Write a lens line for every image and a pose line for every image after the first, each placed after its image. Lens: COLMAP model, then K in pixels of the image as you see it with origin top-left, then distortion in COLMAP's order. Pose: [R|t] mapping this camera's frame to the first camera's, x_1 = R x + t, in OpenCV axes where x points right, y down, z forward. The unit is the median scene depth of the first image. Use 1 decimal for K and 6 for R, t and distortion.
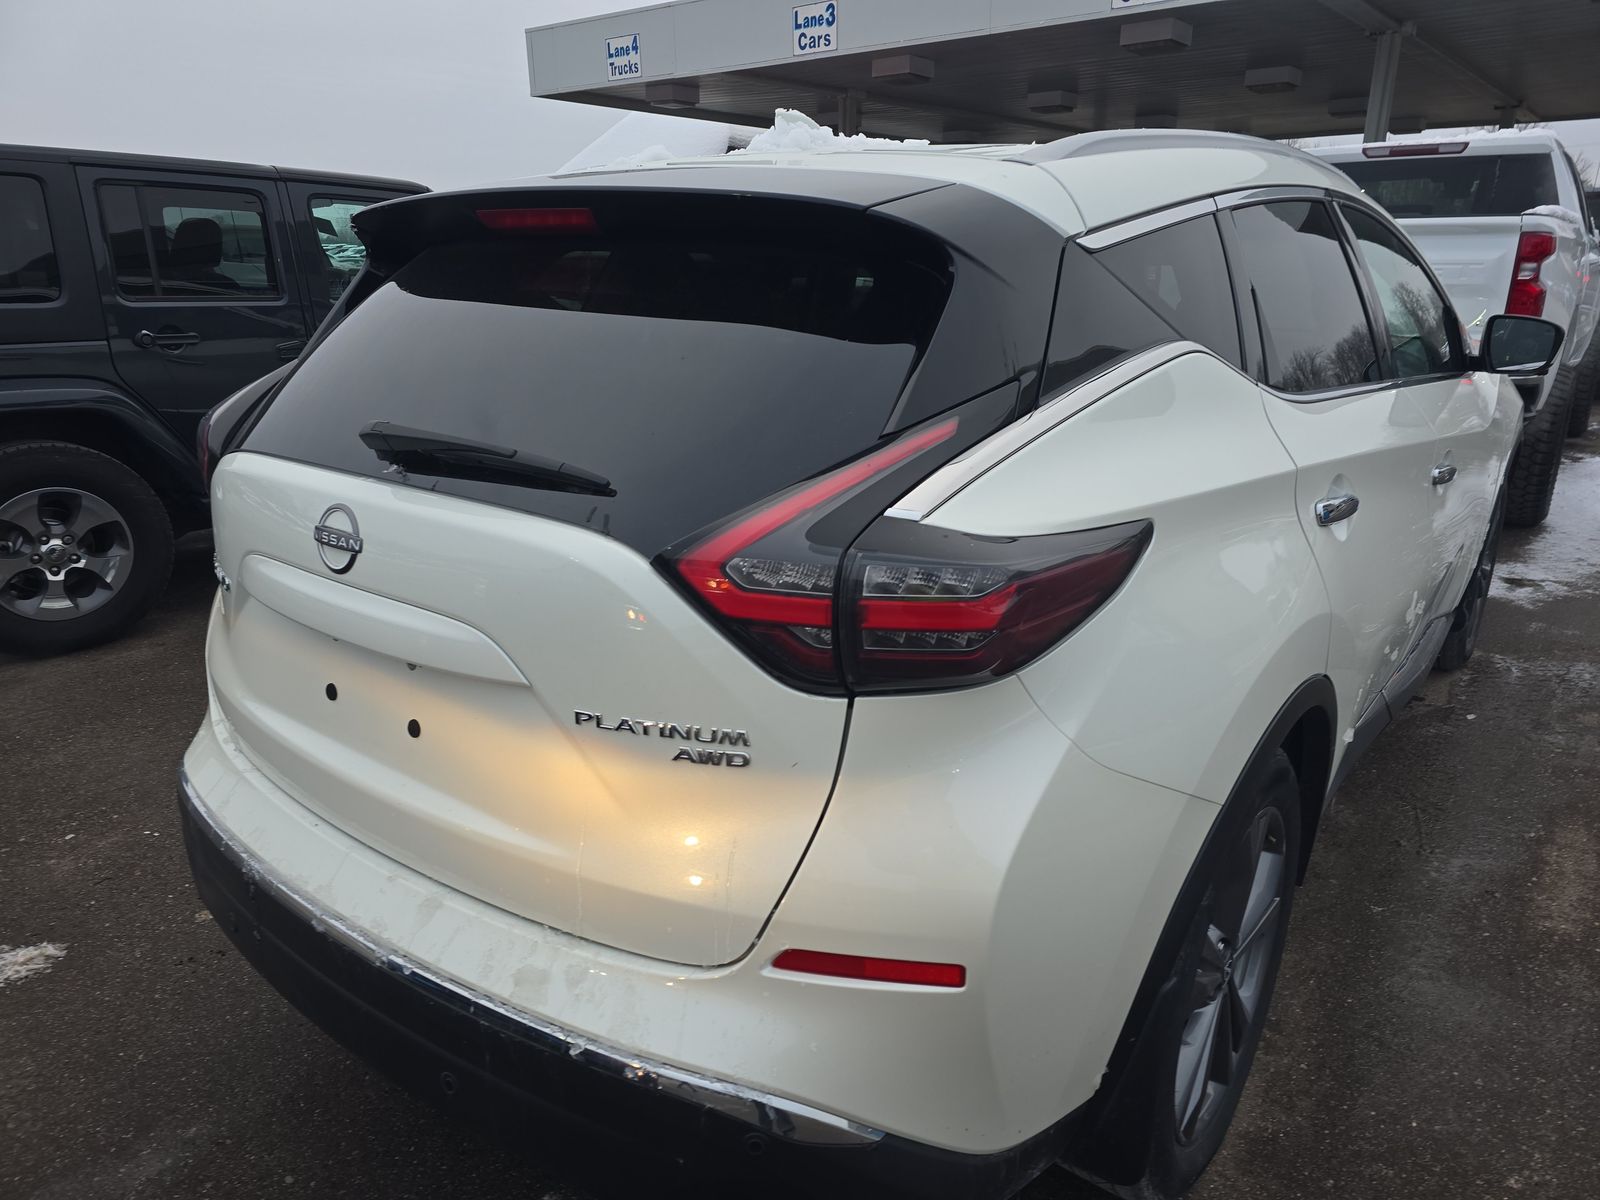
lens RADIAL K [[1055.5, 0, 796.3], [0, 1055.5, 601.1], [0, 0, 1]] dist [0.028829, -0.026488]
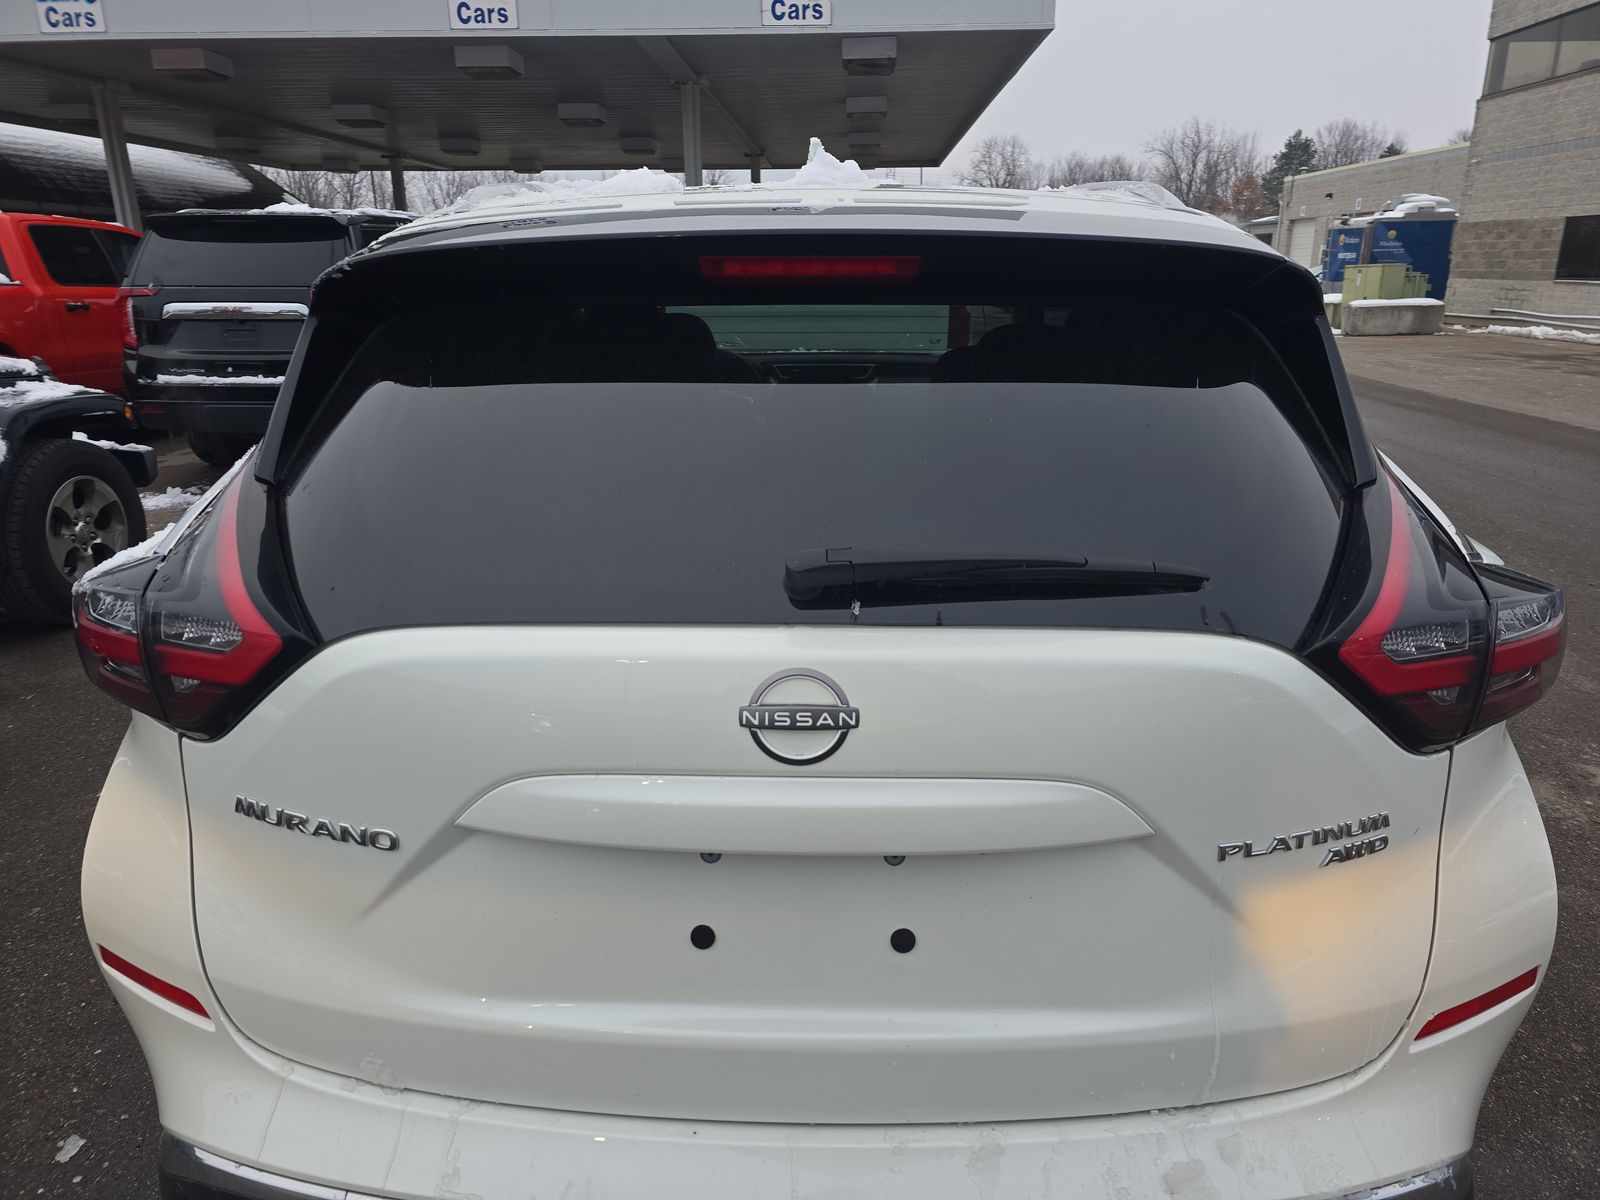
lens RADIAL K [[1055.5, 0, 805.5], [0, 1055.5, 603.7], [0, 0, 1]] dist [0.028829, -0.026488]
pose [[0.808761, -0.171804, 0.562485, -0.725684], [0.180277, 0.982763, 0.040963, -0.143781], [-0.559827, 0.068274, 0.825792, 0.365944]]
